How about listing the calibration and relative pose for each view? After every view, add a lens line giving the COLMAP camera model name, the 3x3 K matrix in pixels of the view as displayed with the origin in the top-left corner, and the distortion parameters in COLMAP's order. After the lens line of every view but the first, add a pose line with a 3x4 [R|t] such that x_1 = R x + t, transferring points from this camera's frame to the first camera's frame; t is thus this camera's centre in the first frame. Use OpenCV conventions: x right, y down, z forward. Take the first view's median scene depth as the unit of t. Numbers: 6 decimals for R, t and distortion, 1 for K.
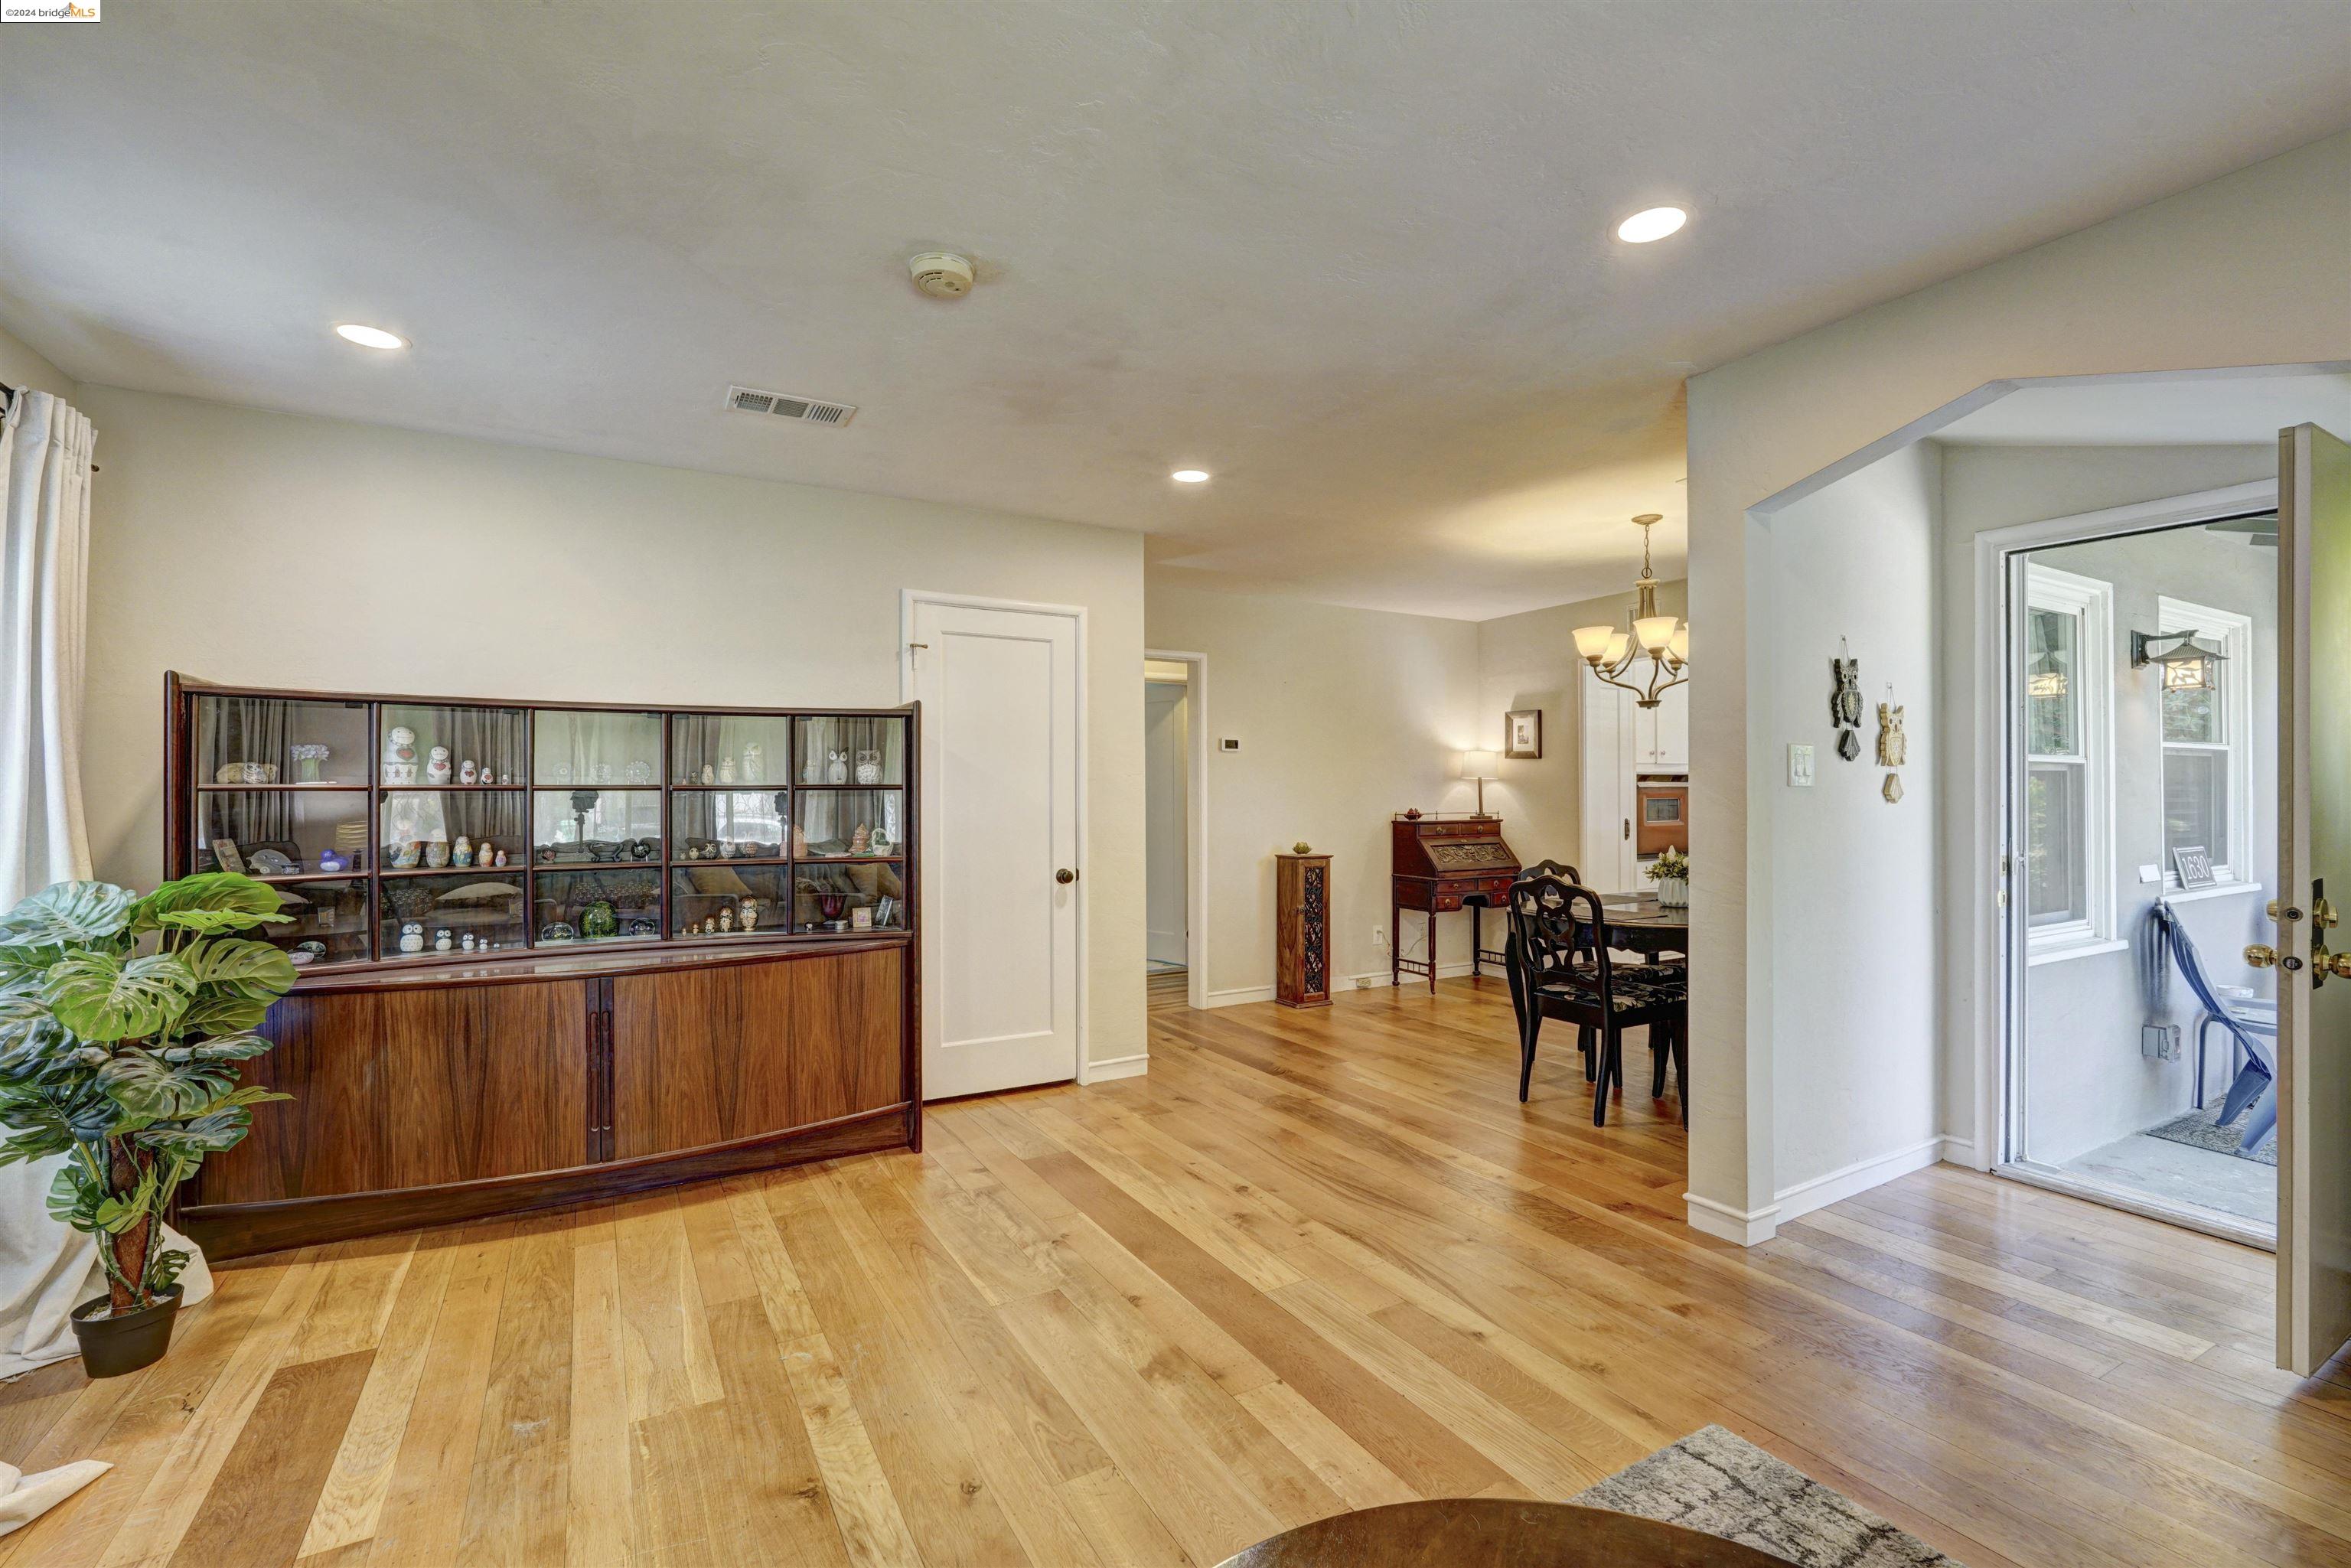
lens RADIAL K [[1031.9, 0, 1187.1], [0, 1031.9, 780.9], [0, 0, 1]] dist [-0.010149, 0.004560]
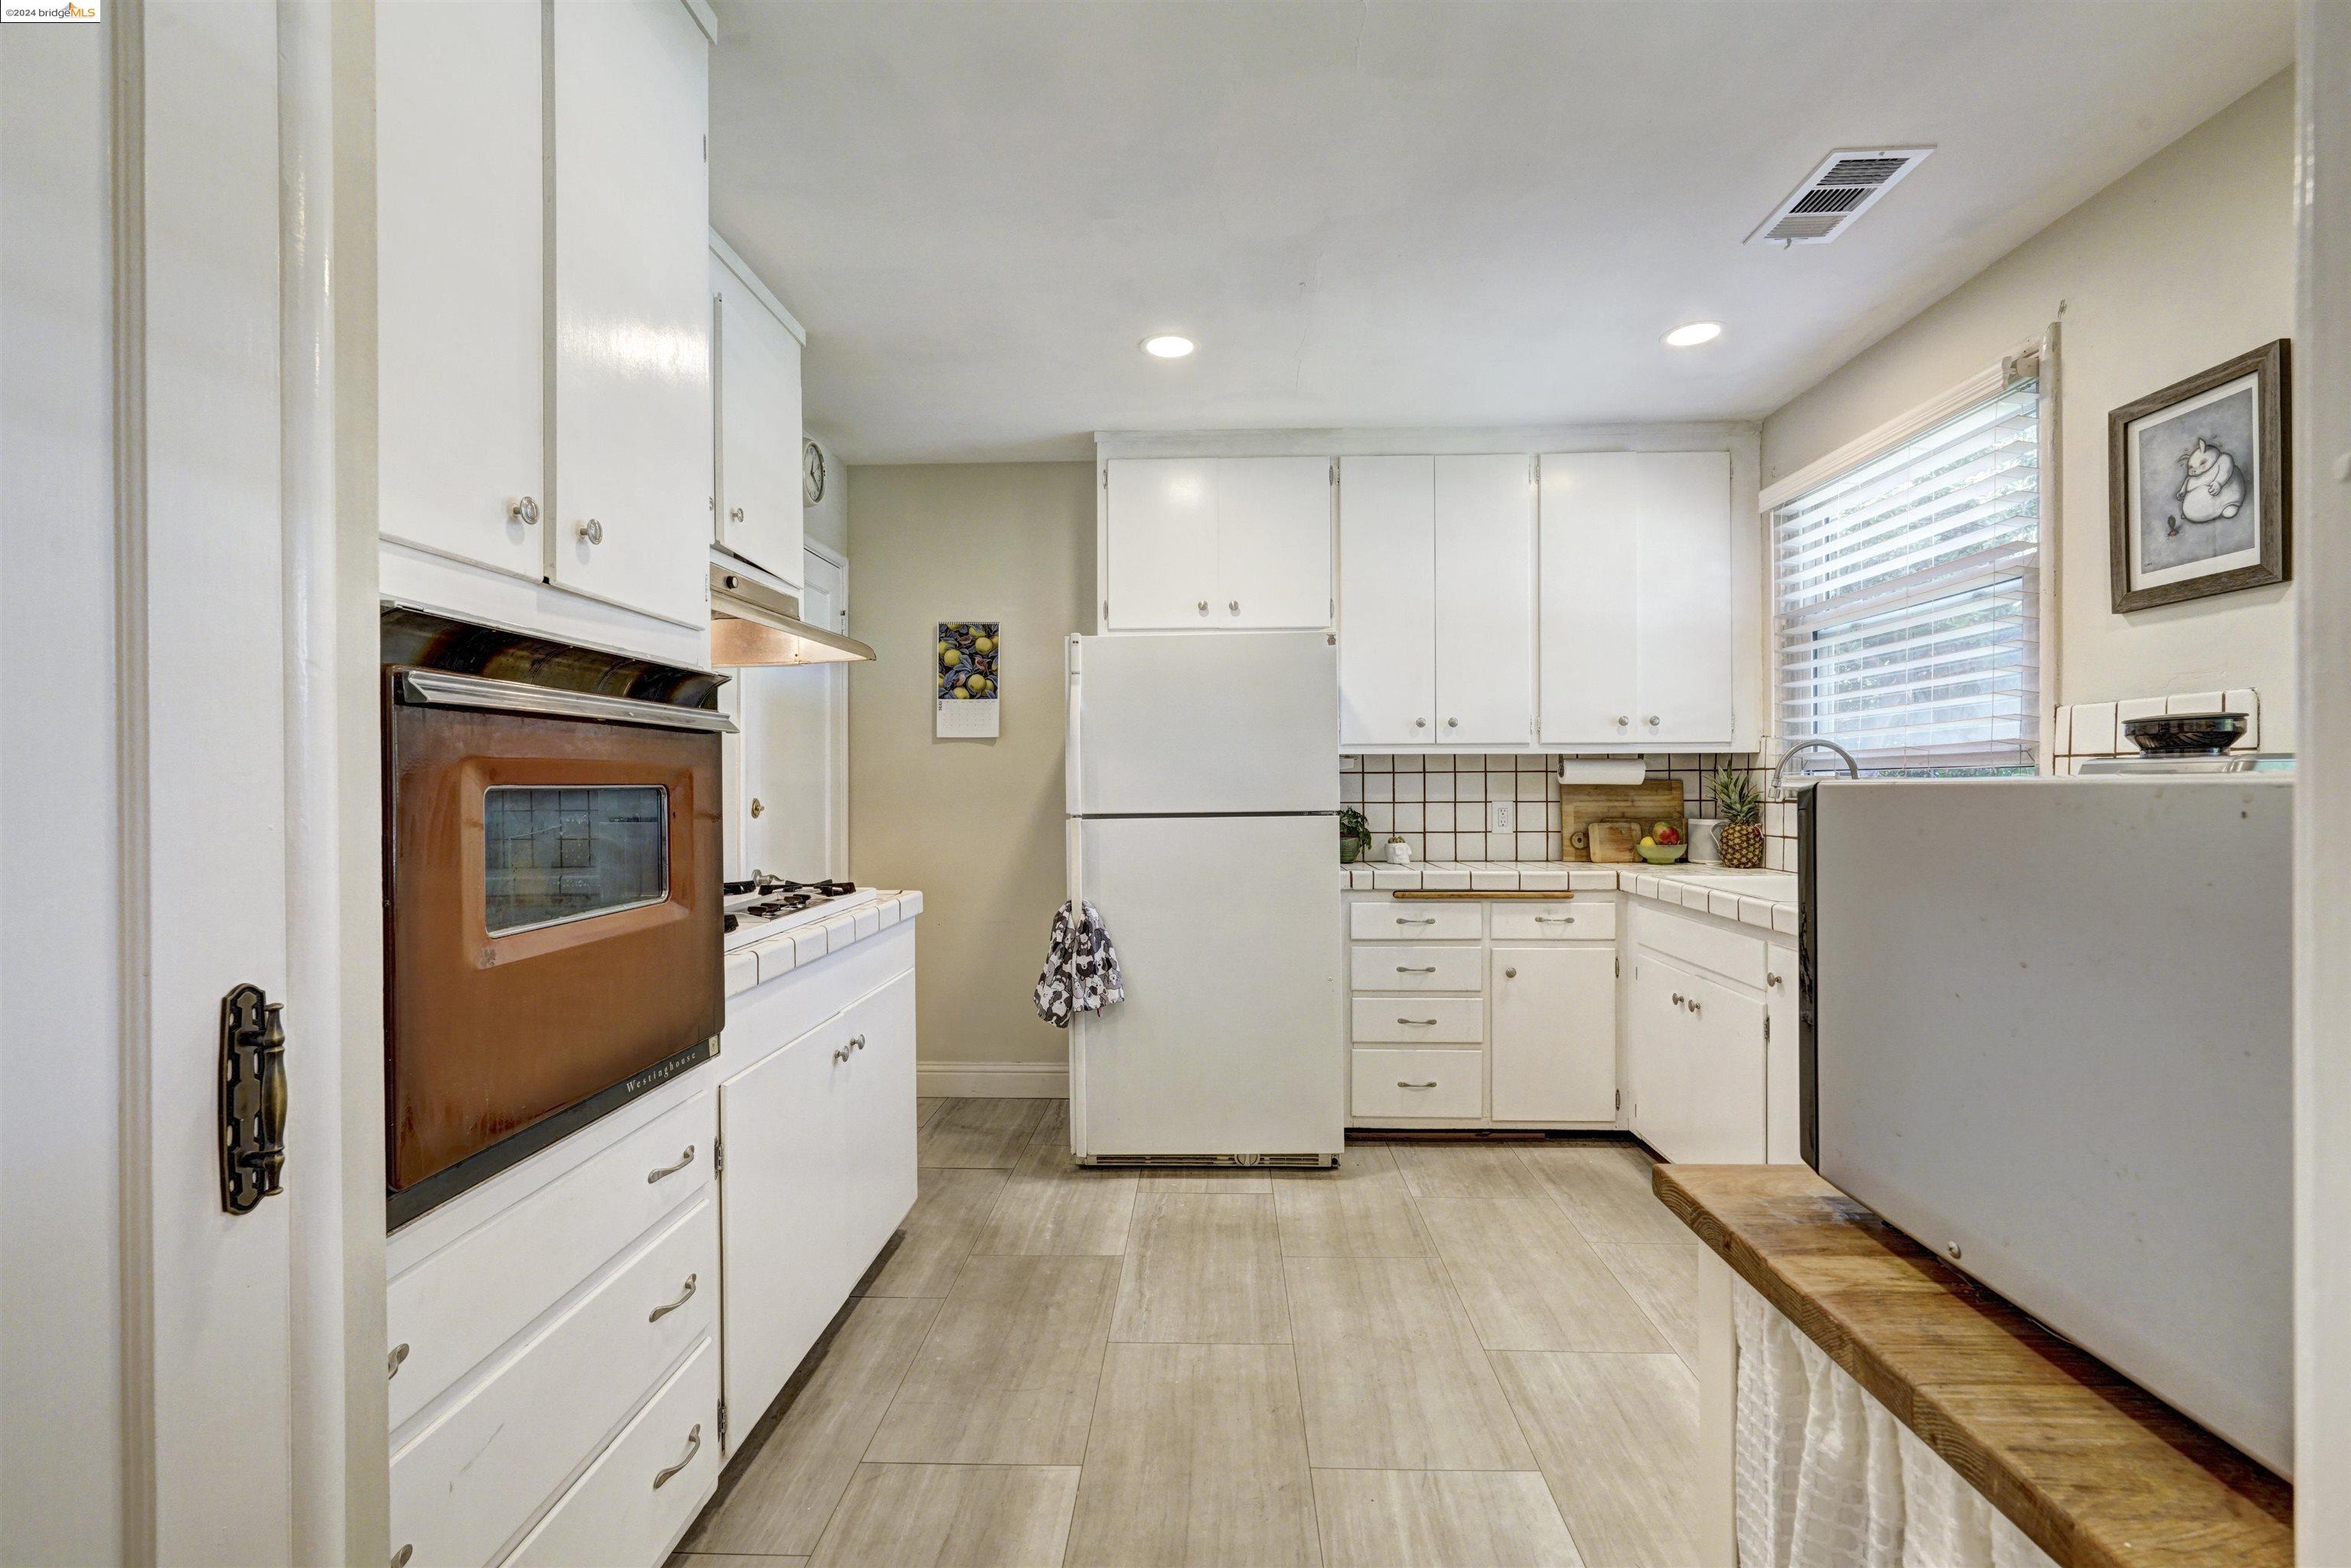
lens RADIAL K [[1031.9, 0, 1174.3], [0, 1031.9, 786.4], [0, 0, 1]] dist [-0.010149, 0.004560]
pose [[0.530283, -0.000363, 0.847820, 0.380827], [-0.004659, 0.999984, 0.003342, 0.015899], [-0.847808, -0.005722, 0.530273, 0.852020]]
